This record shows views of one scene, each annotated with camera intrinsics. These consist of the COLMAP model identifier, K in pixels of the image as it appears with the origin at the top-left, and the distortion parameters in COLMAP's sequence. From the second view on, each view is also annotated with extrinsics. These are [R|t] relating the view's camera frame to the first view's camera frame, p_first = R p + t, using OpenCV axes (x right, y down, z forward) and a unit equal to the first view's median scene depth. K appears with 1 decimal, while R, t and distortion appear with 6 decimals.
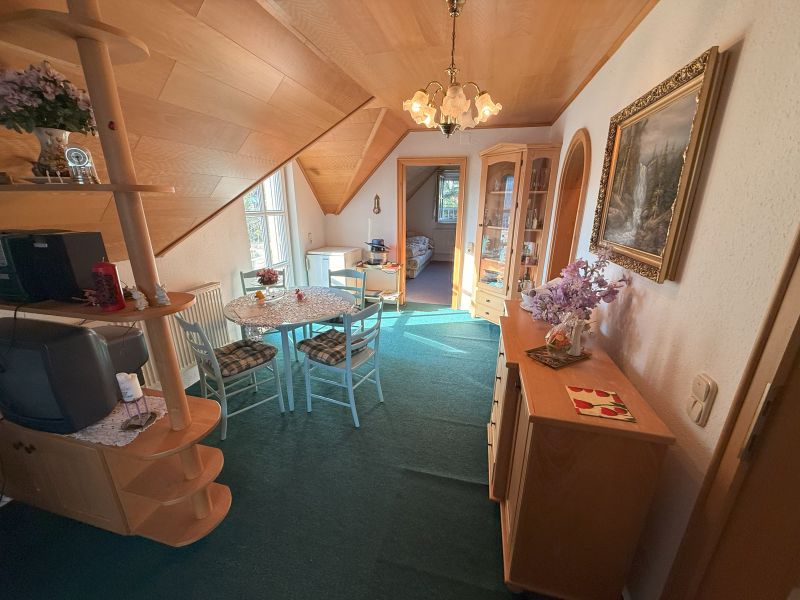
lens RADIAL K [[319.3, 0, 399.3], [0, 319.3, 298.4], [0, 0, 1]] dist [-0.000868, 0.000037]
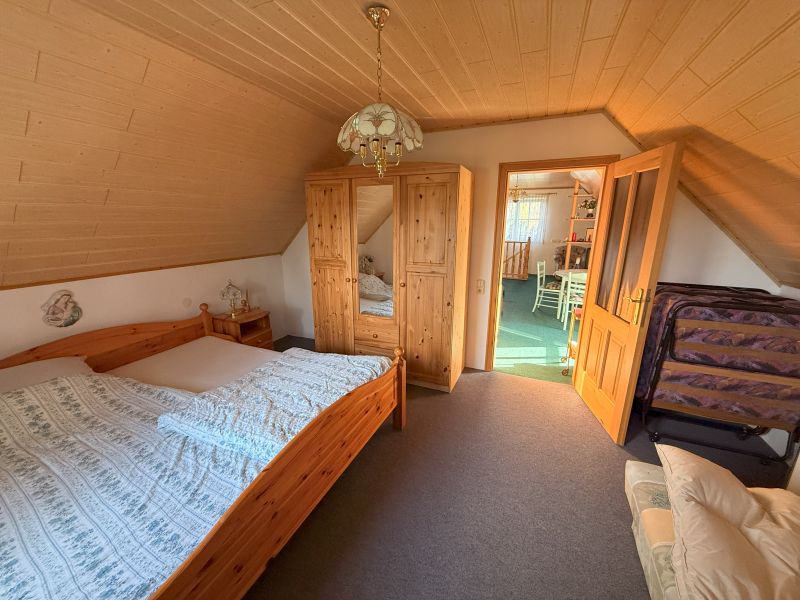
lens RADIAL K [[319.3, 0, 399.3], [0, 319.3, 298.4], [0, 0, 1]] dist [-0.000868, 0.000037]
pose [[-0.986984, -0.048574, 0.153310, 0.592132], [0.036851, 0.859623, 0.509599, -1.046106], [-0.156542, 0.508615, -0.846643, 3.370484]]
